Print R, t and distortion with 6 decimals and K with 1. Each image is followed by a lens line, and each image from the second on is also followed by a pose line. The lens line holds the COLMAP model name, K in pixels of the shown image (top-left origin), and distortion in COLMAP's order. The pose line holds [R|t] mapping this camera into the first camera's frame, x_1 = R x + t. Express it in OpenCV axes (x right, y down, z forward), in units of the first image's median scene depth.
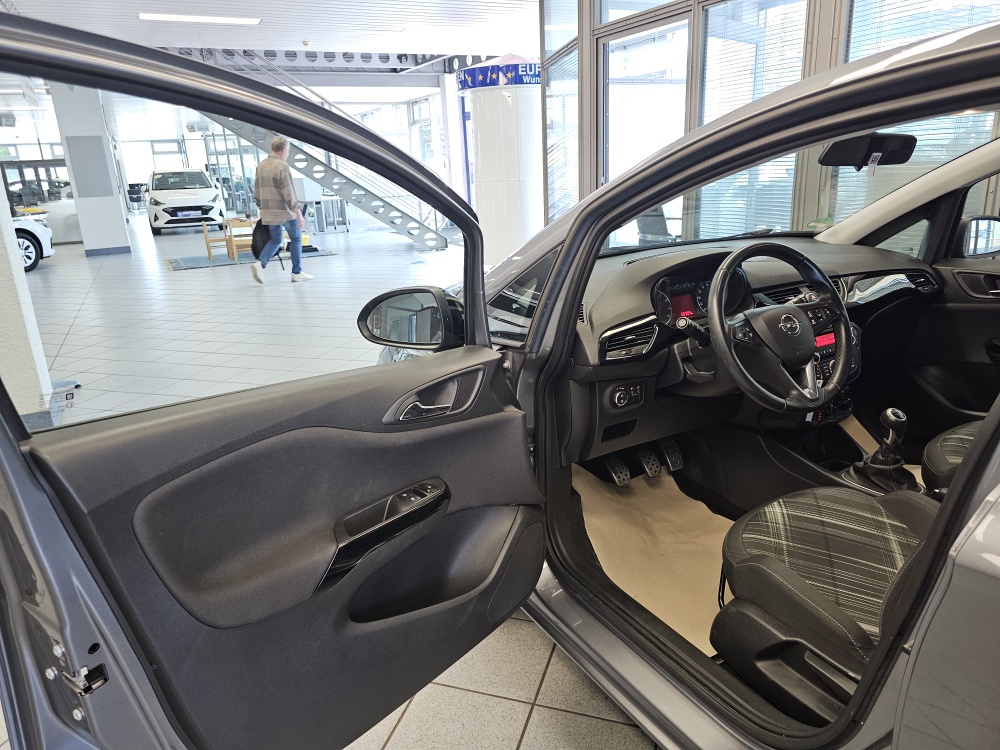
lens RADIAL K [[682.2, 0, 486.3], [0, 682.2, 365.9], [0, 0, 1]] dist [0.035130, -0.047300]
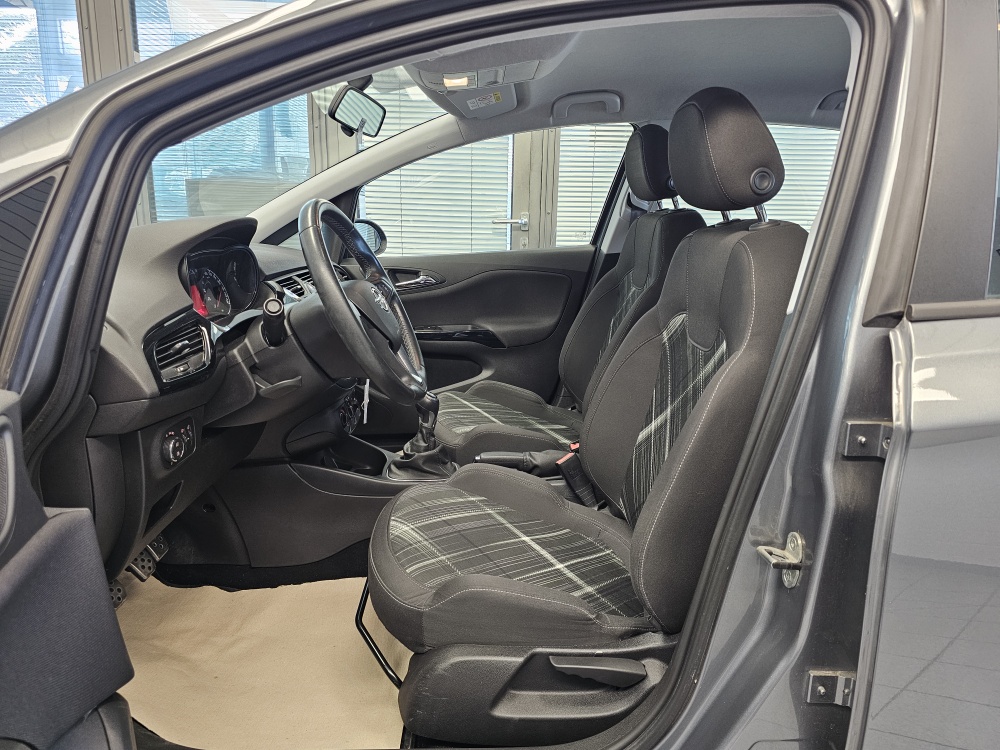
lens RADIAL K [[682.2, 0, 502.0], [0, 682.2, 370.7], [0, 0, 1]] dist [0.035130, -0.047300]
pose [[0.446749, -0.141697, 0.883367, -0.183417], [0.217356, 0.974986, 0.046469, 0.014189], [-0.867854, 0.171245, 0.466373, 0.433102]]
